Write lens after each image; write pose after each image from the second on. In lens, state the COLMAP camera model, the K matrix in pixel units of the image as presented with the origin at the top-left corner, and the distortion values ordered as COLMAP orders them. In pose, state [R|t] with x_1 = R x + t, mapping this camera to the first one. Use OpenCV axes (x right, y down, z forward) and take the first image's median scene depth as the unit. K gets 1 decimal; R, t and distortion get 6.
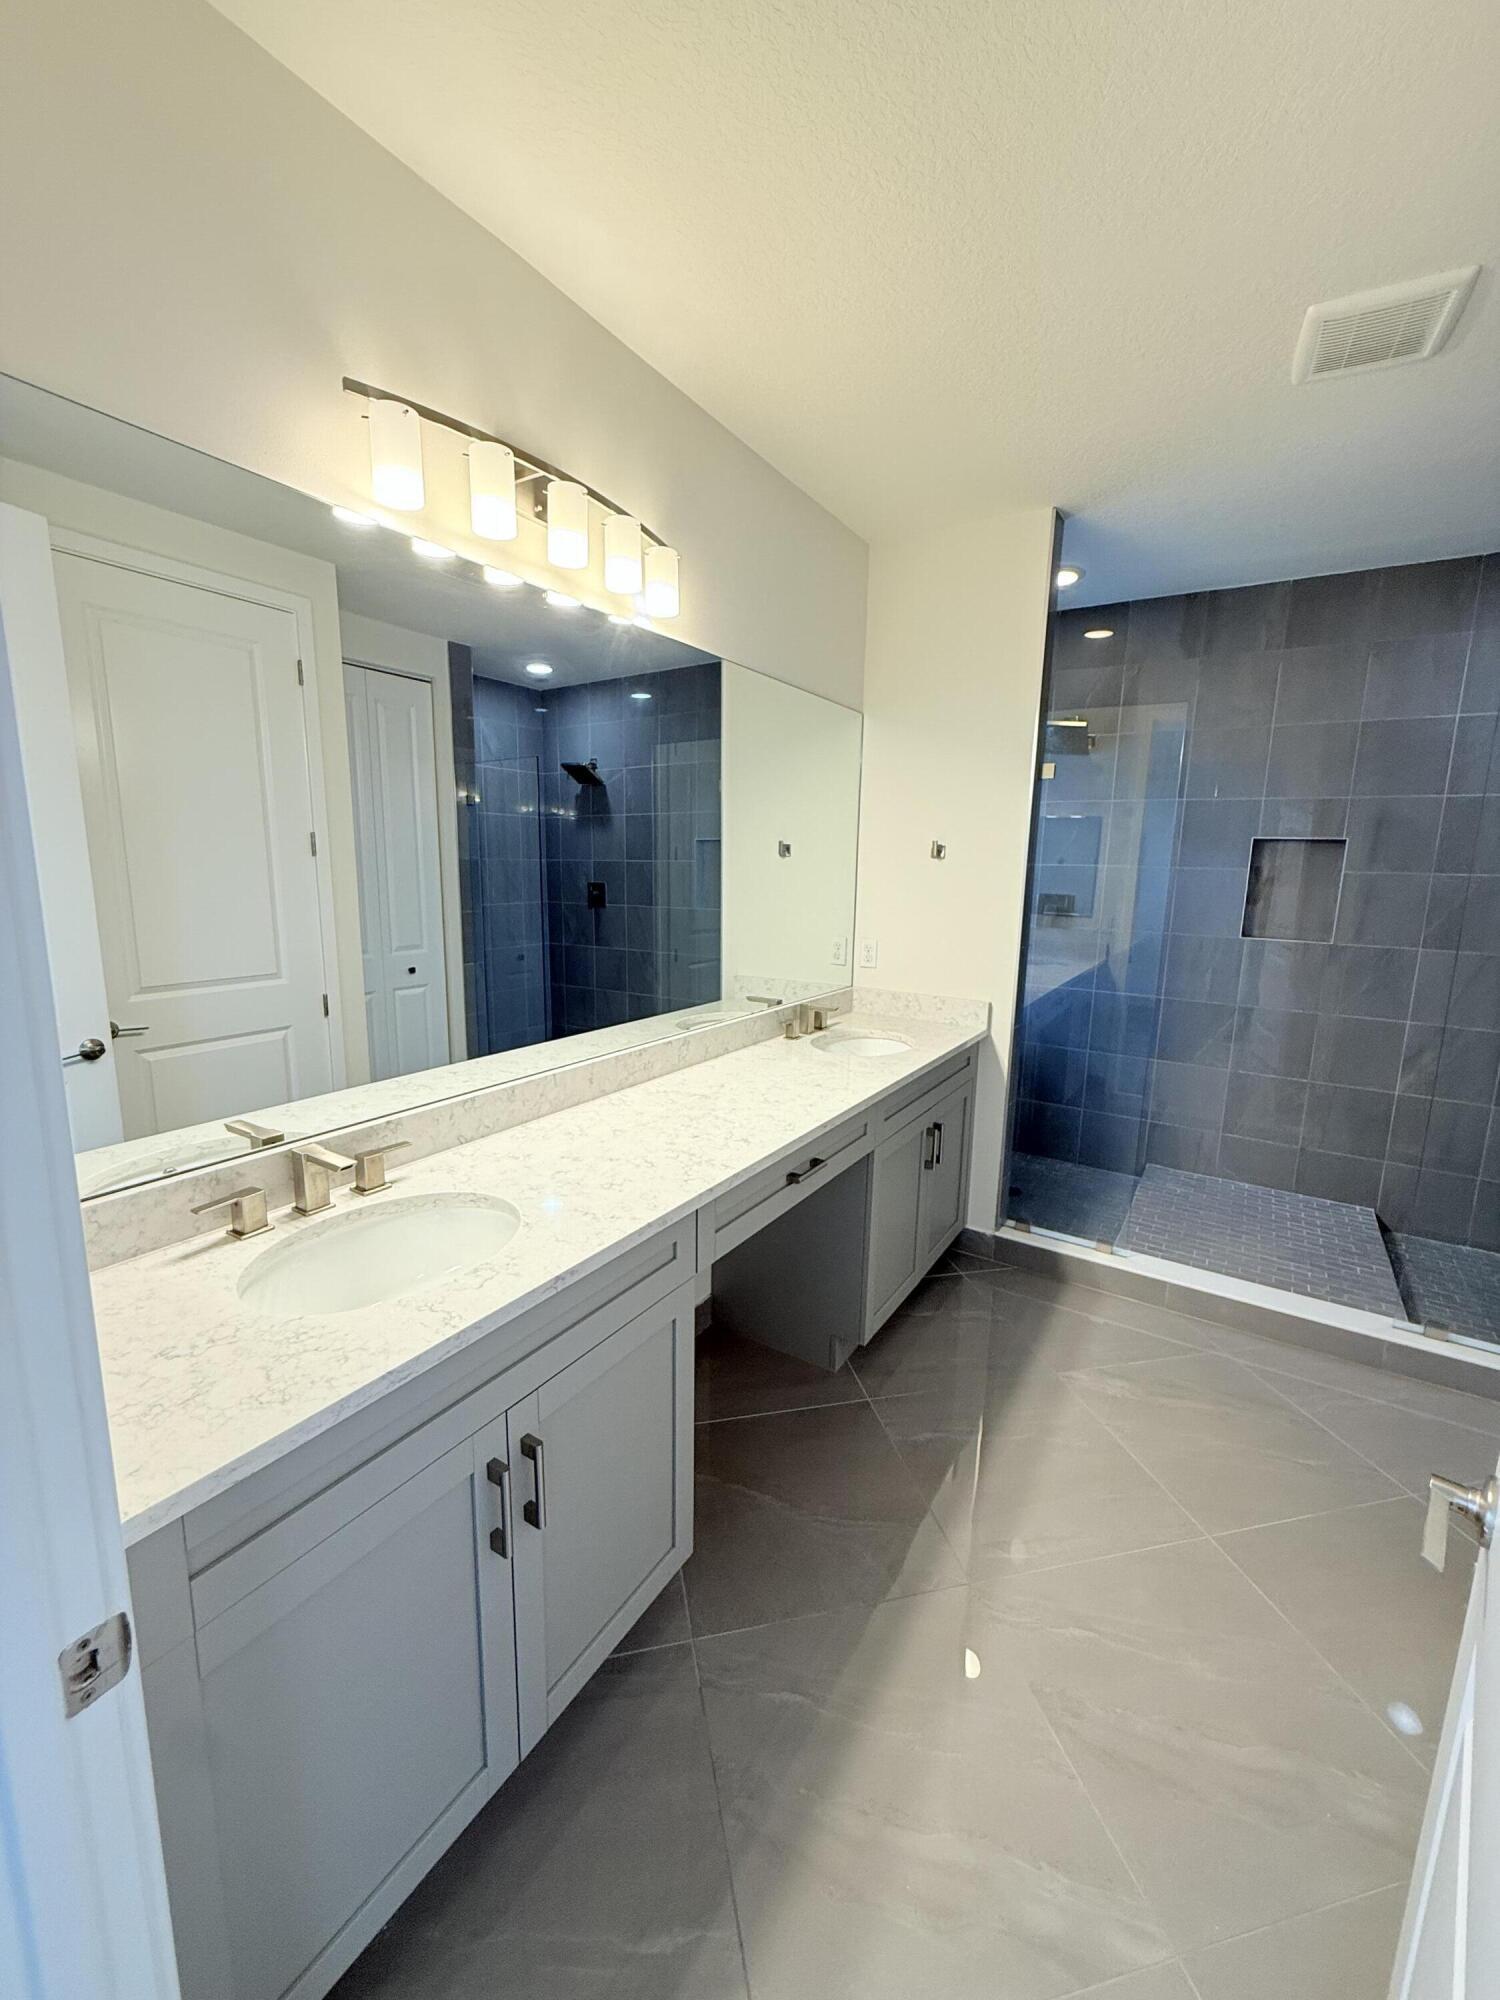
lens RADIAL K [[797.8, 0, 758.3], [0, 797.8, 996.4], [0, 0, 1]] dist [0.002787, -0.000658]
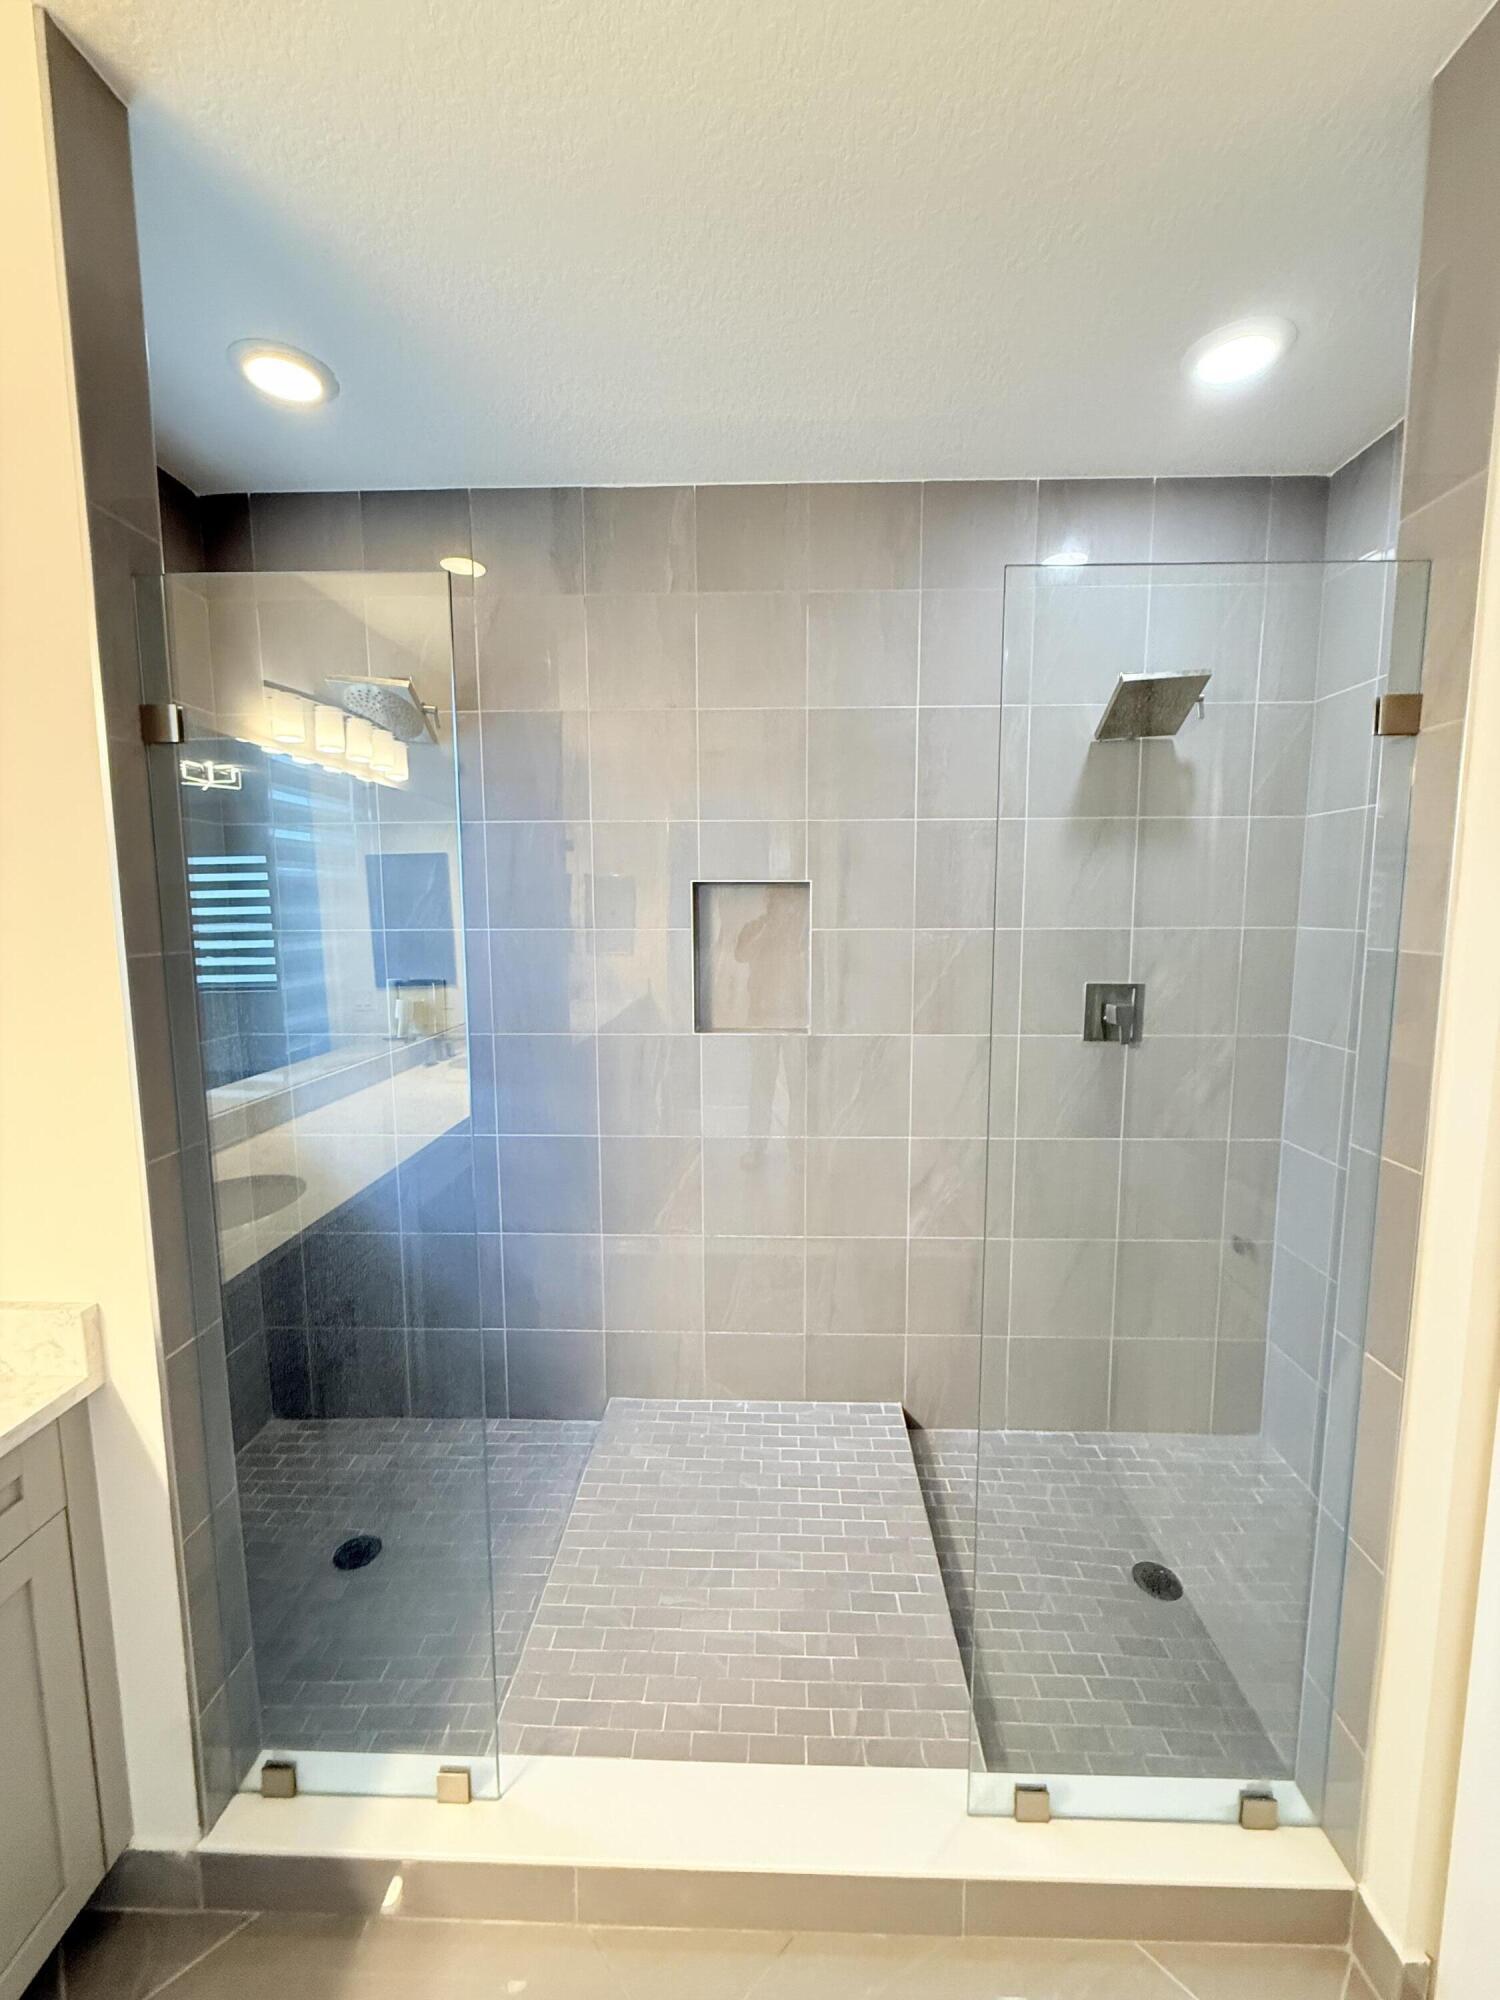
lens RADIAL K [[797.8, 0, 748.7], [0, 797.8, 997.0], [0, 0, 1]] dist [0.002787, -0.000658]
pose [[0.866139, -0.079827, 0.493387, 0.351286], [0.107604, 0.993796, -0.028110, -0.087353], [-0.488083, 0.077438, 0.869355, 0.446114]]
